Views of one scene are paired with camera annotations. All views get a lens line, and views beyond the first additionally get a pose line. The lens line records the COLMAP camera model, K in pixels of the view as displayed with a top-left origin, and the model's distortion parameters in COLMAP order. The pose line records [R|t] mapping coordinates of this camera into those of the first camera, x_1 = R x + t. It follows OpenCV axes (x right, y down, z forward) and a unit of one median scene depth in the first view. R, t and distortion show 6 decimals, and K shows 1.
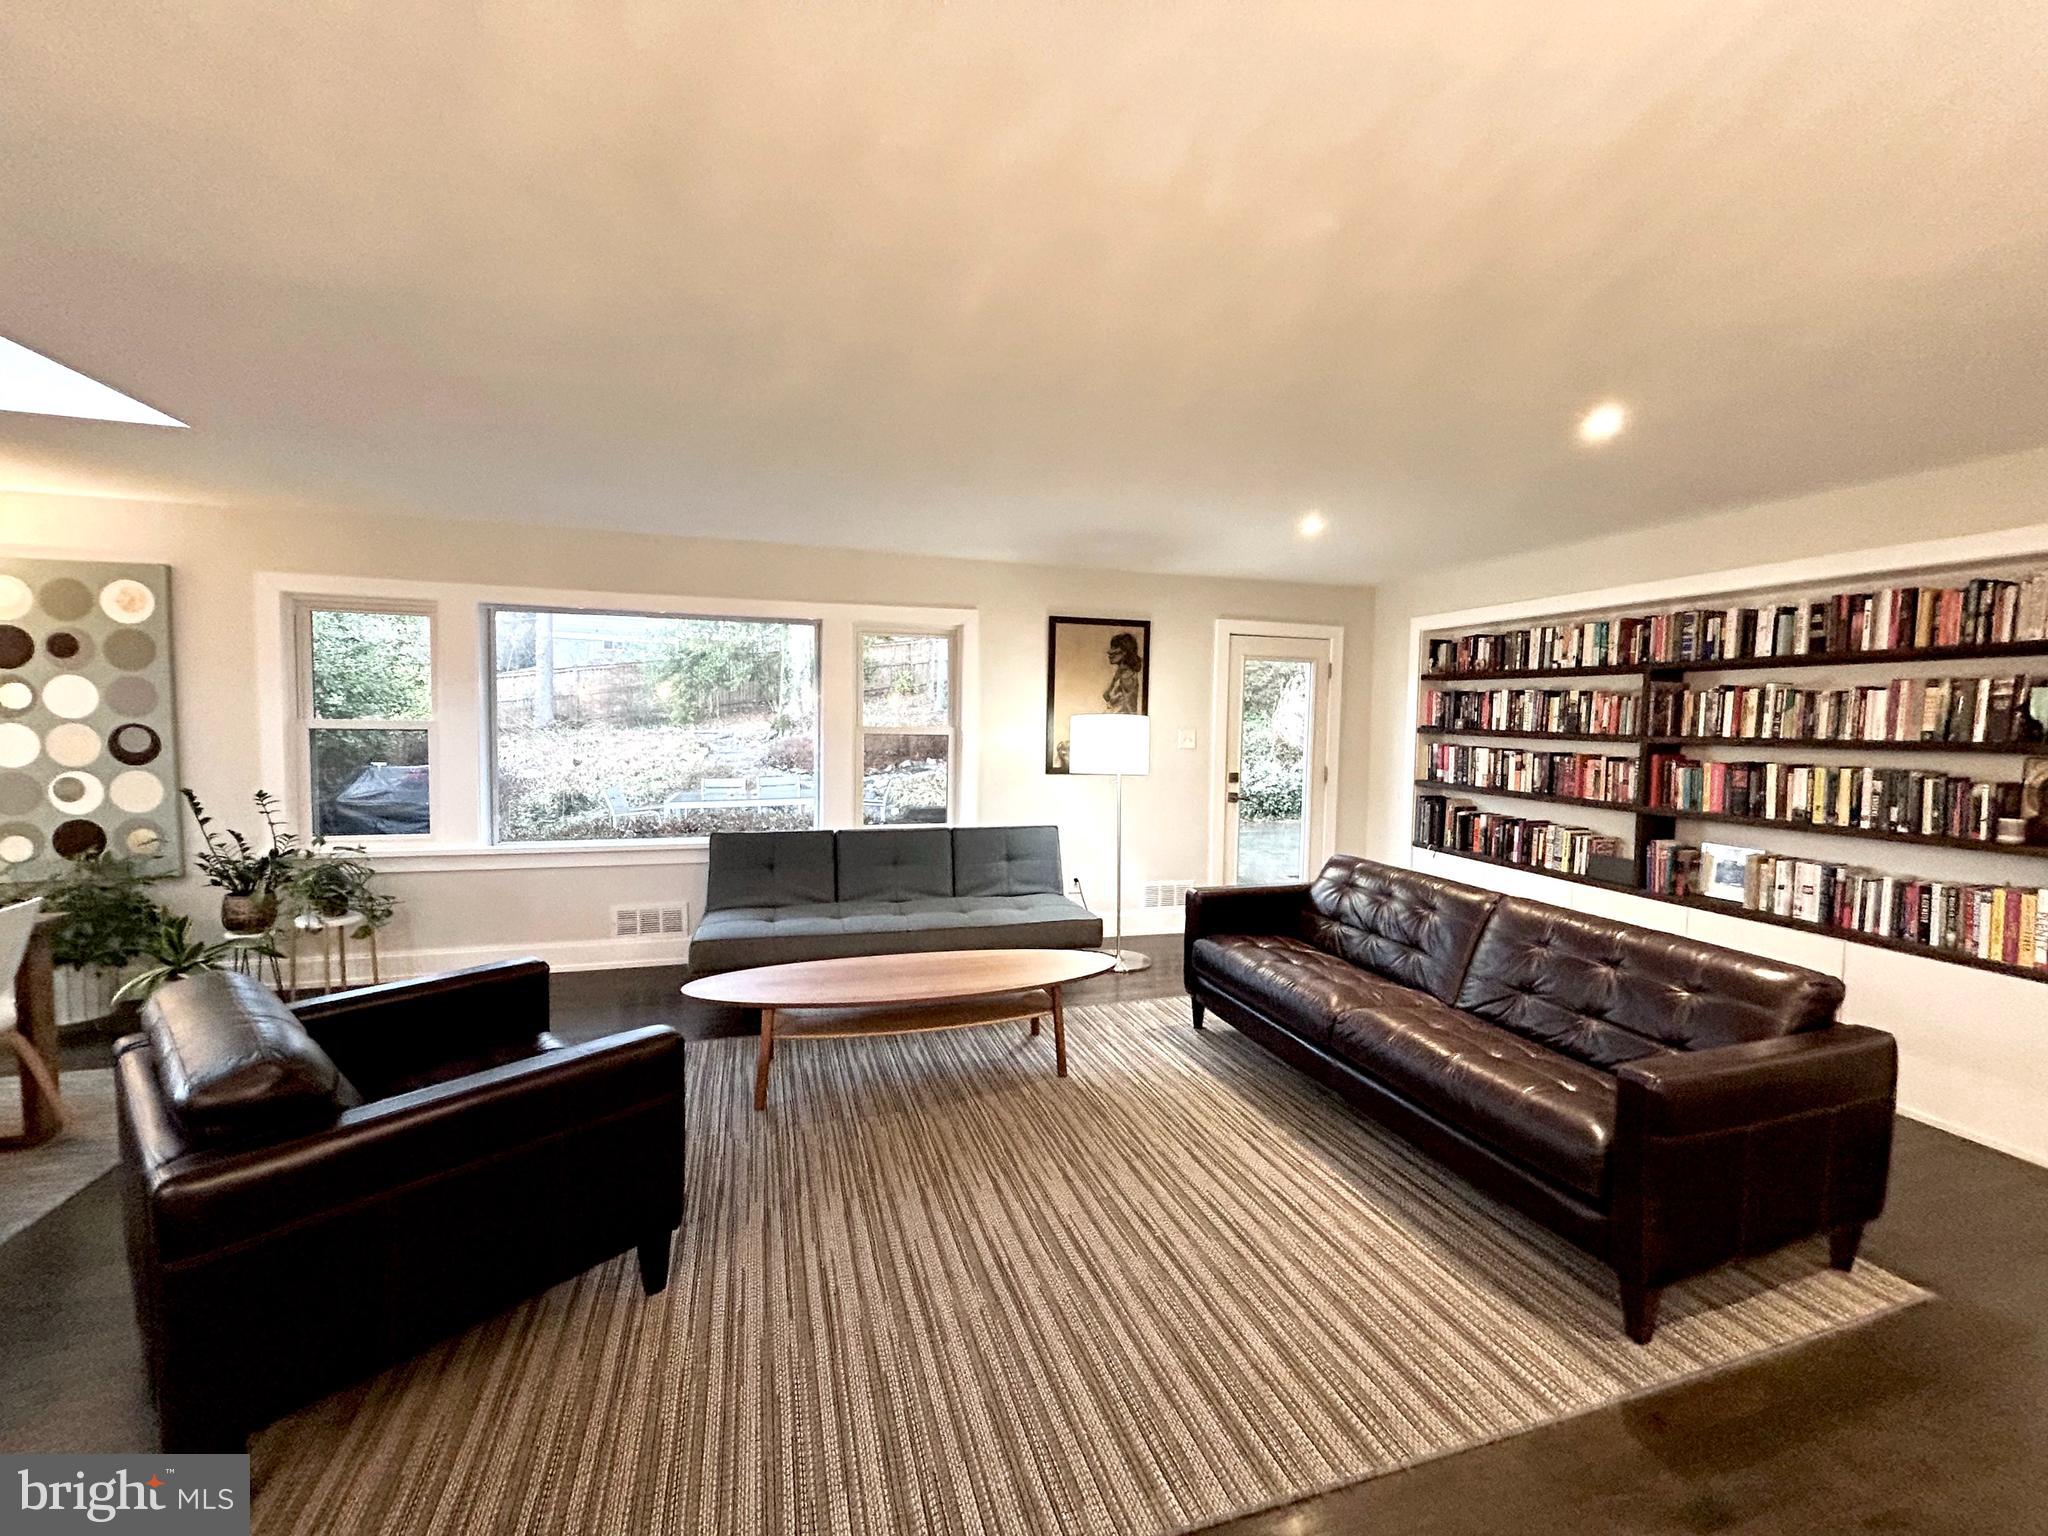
lens RADIAL K [[832.5, 0, 1006.1], [0, 832.5, 756.5], [0, 0, 1]] dist [0.001130, 0.000232]
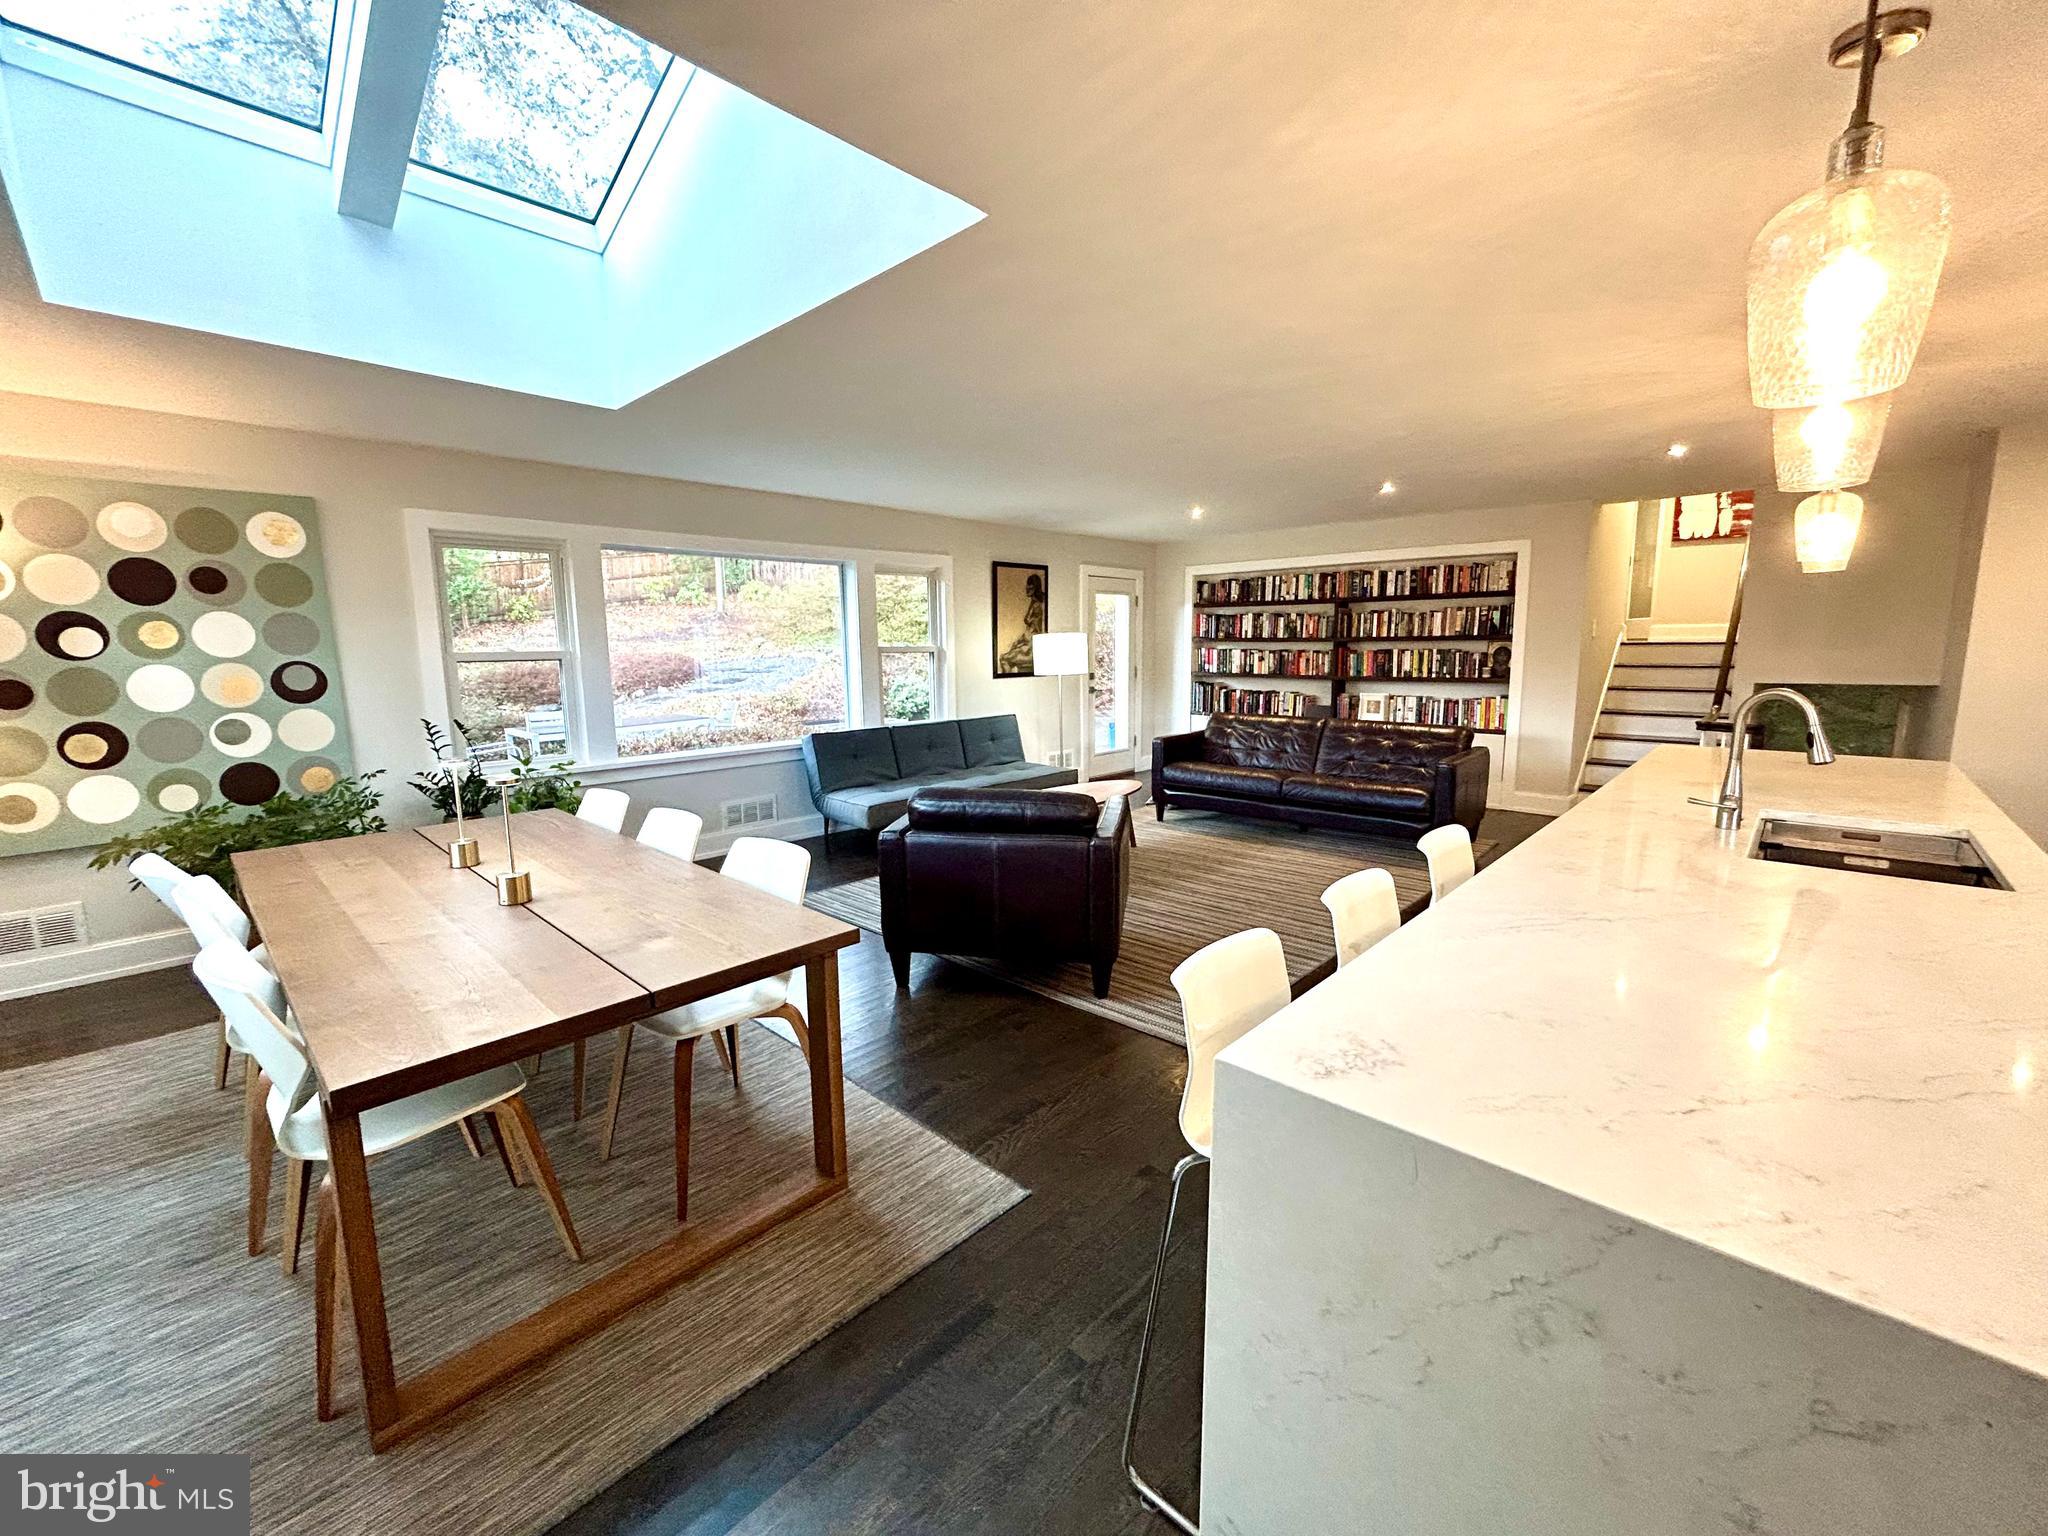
lens RADIAL K [[826.7, 0, 1024.0], [0, 826.7, 768.0], [0, 0, 1]] dist [0.003578, 0.000370]
pose [[0.867497, -0.100565, 0.487171, -0.749660], [0.048720, 0.991820, 0.117983, 0.011372], [-0.495051, -0.078615, 0.865300, -0.271023]]
